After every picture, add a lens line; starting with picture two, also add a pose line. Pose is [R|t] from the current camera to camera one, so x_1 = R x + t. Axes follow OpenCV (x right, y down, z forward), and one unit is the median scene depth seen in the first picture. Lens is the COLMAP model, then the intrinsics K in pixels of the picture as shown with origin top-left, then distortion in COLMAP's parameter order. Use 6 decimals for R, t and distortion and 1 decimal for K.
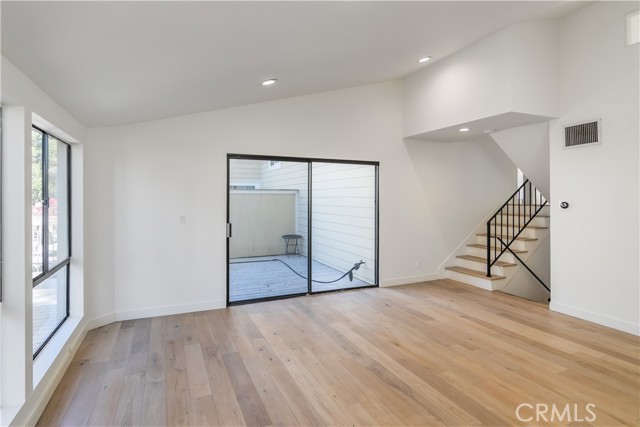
lens RADIAL K [[333.0, 0, 323.9], [0, 333.0, 202.3], [0, 0, 1]] dist [0.003211, 0.000135]
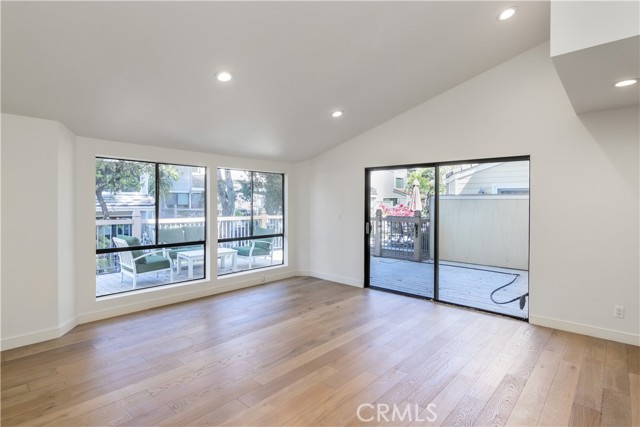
lens RADIAL K [[333.0, 0, 322.1], [0, 333.0, 207.5], [0, 0, 1]] dist [0.003211, 0.000135]
pose [[0.394823, 0.015121, -0.918633, 0.801237], [-0.016480, 0.999820, 0.009374, -0.003540], [0.918609, 0.011438, 0.395001, 0.335870]]
